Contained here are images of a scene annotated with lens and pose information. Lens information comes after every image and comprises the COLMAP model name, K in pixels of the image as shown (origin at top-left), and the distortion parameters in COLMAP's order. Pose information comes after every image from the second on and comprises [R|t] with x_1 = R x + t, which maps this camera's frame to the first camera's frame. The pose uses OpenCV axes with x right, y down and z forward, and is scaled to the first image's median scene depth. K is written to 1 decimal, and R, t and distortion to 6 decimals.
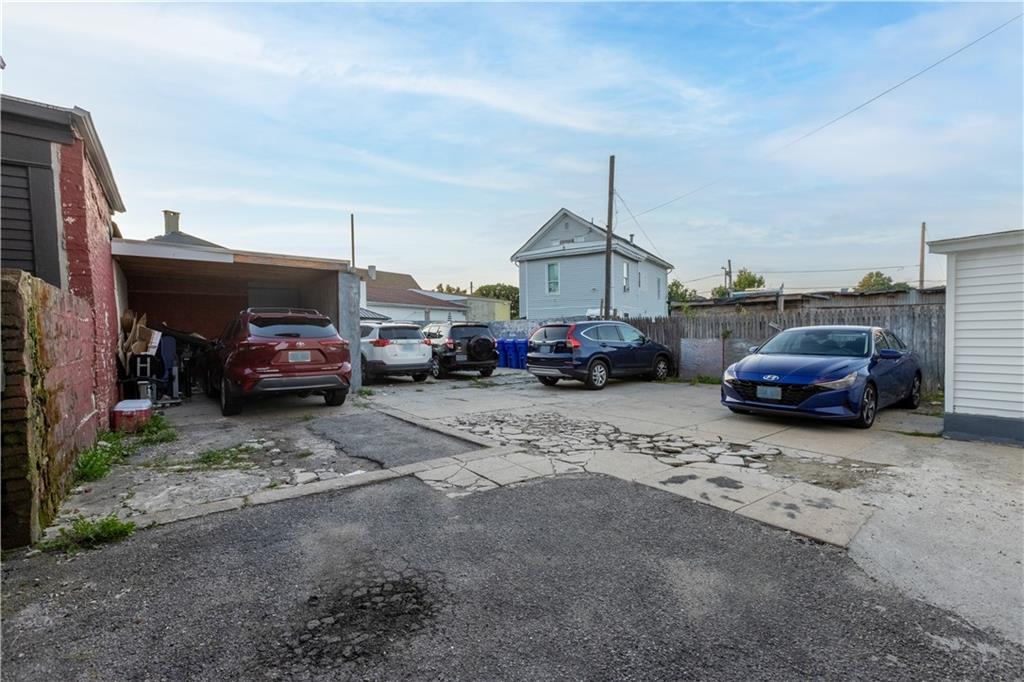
lens RADIAL K [[455.3, 0, 513.3], [0, 455.3, 352.7], [0, 0, 1]] dist [0.001319, -0.000081]
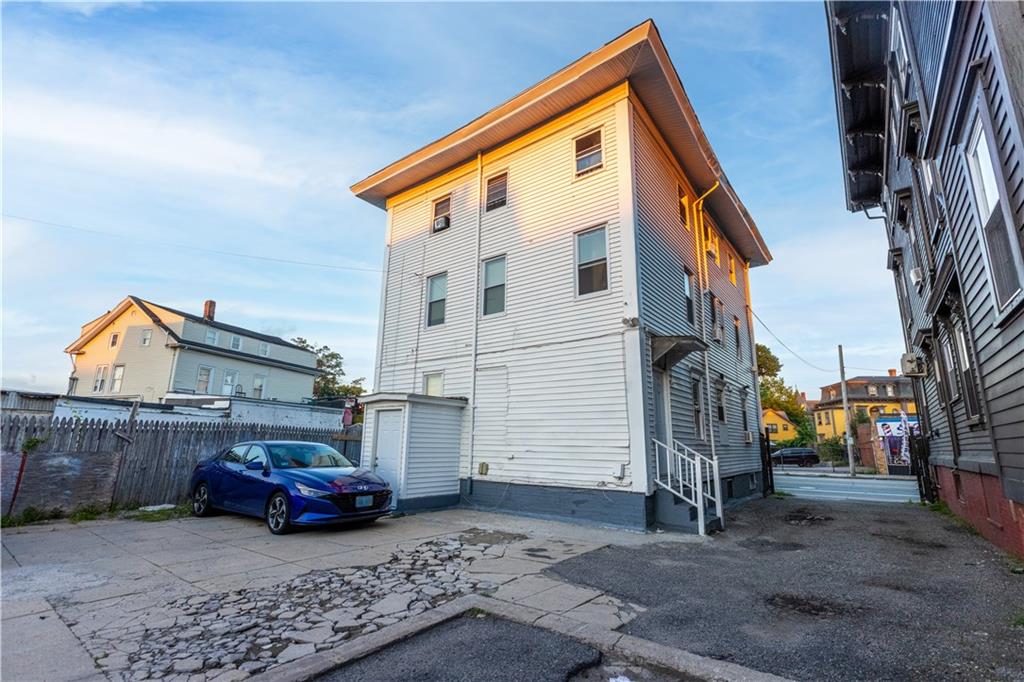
lens RADIAL K [[455.3, 0, 513.3], [0, 455.3, 352.7], [0, 0, 1]] dist [0.001319, -0.000081]
pose [[-0.264217, 0.196714, 0.944189, -1.060126], [0.024753, 0.980039, -0.197256, -0.067658], [-0.964146, -0.028747, -0.263812, 1.420370]]
